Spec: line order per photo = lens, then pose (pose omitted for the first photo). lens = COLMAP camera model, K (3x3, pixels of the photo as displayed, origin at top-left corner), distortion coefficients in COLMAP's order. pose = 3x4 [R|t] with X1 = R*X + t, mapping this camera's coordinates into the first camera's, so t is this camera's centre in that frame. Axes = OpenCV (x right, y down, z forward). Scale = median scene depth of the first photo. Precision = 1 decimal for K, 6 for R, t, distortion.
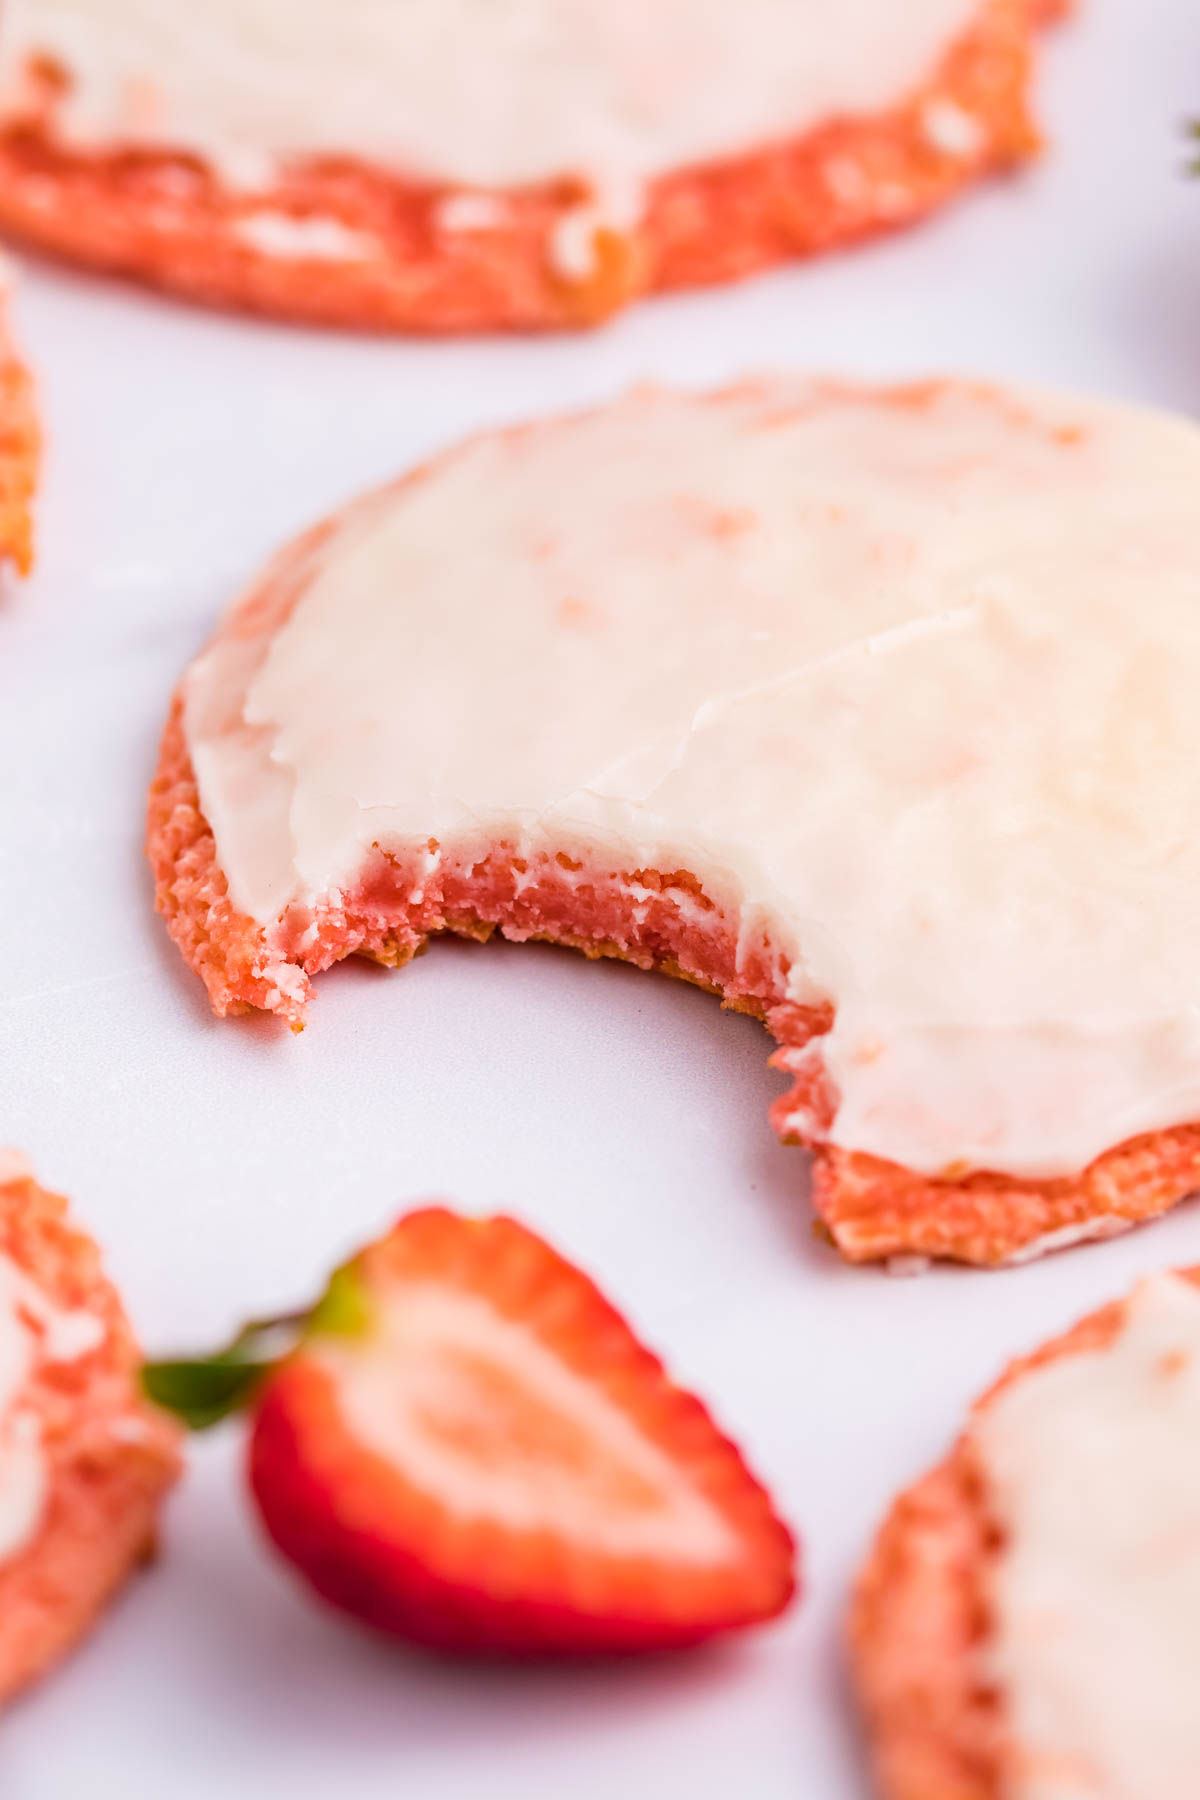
lens RADIAL K [[8380.5, 0, 600.0], [0, 8380.5, 900.0], [0, 0, 1]] dist [-0.079152, -8.370499]
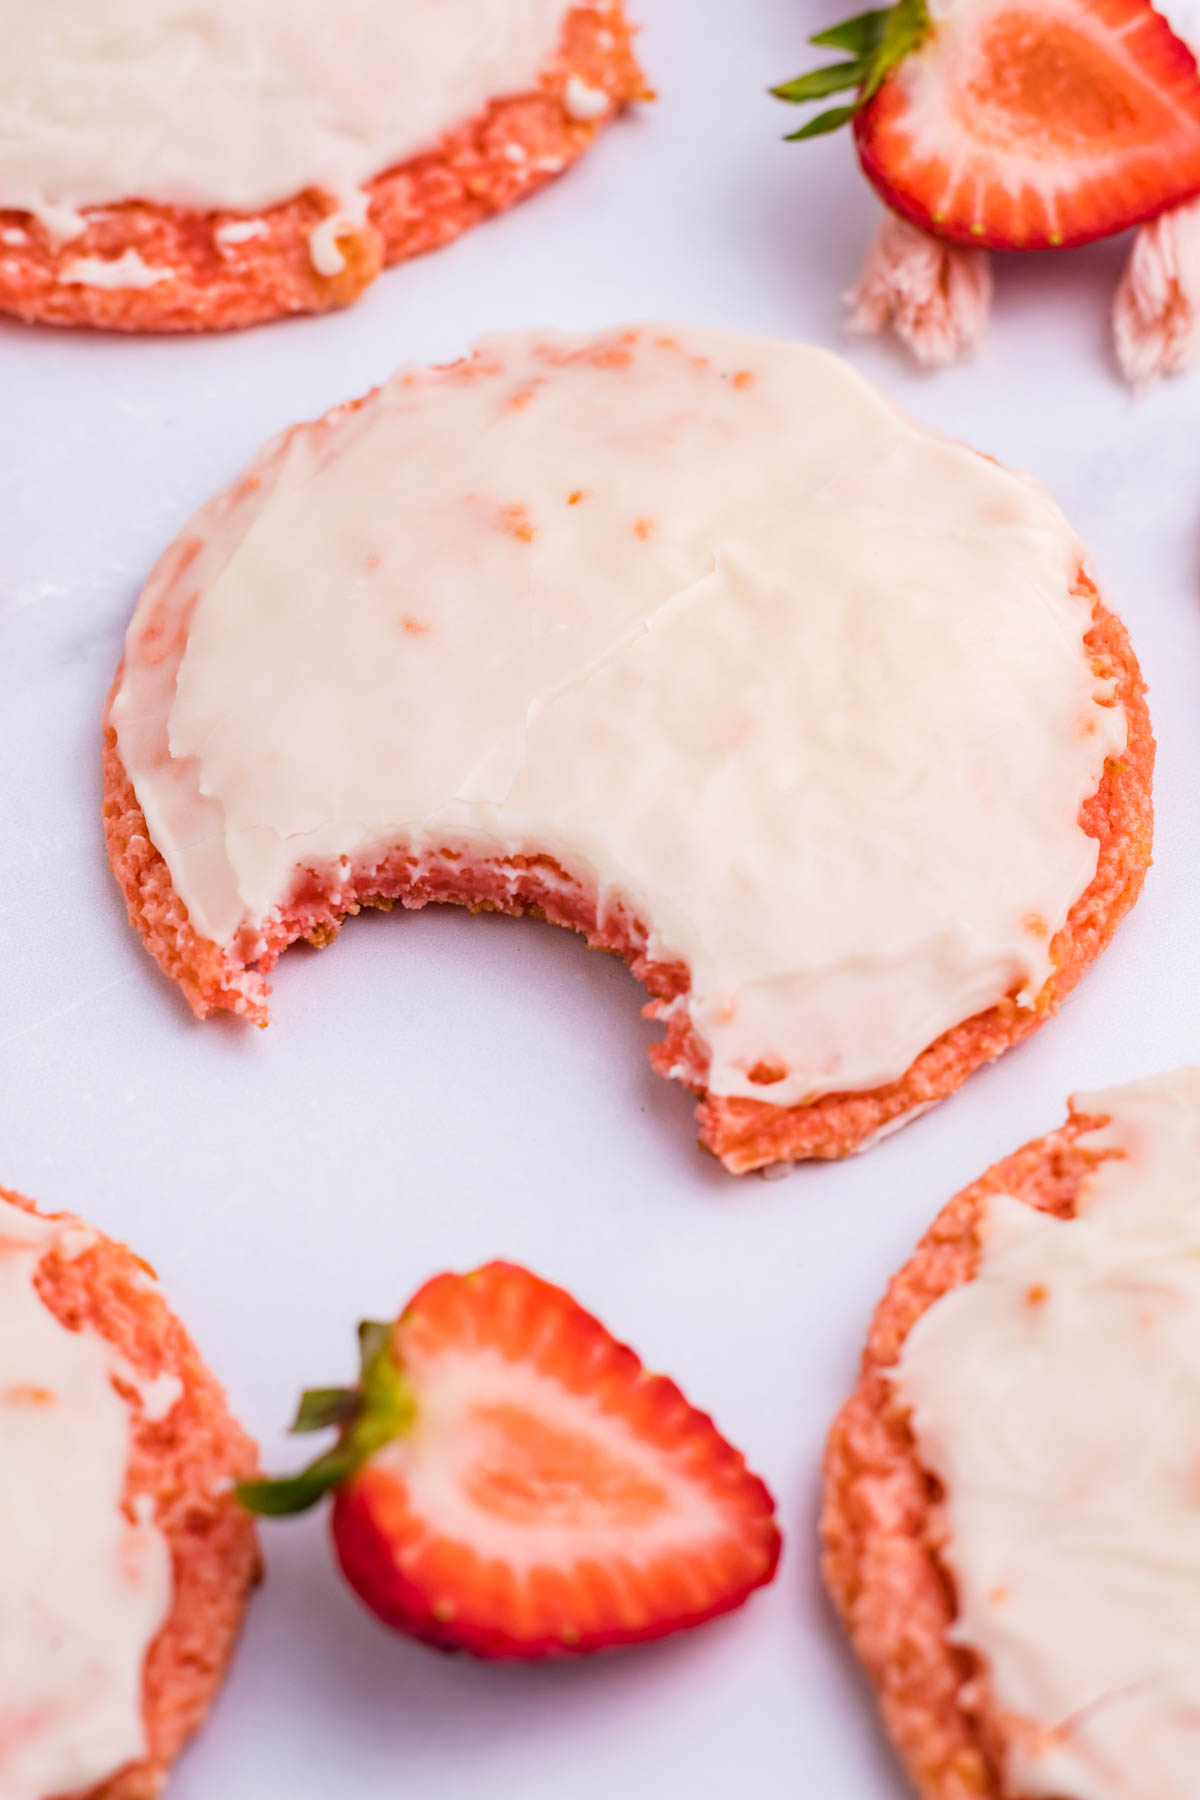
lens RADIAL K [[4186.5, 0, 600.0], [0, 4186.5, 900.0], [0, 0, 1]] dist [-0.209351, 0.726778]
pose [[0.982983, -0.160056, 0.090143, -0.039871], [0.131961, 0.956653, 0.259619, -0.159933], [-0.127789, -0.243306, 0.961495, 0.384757]]
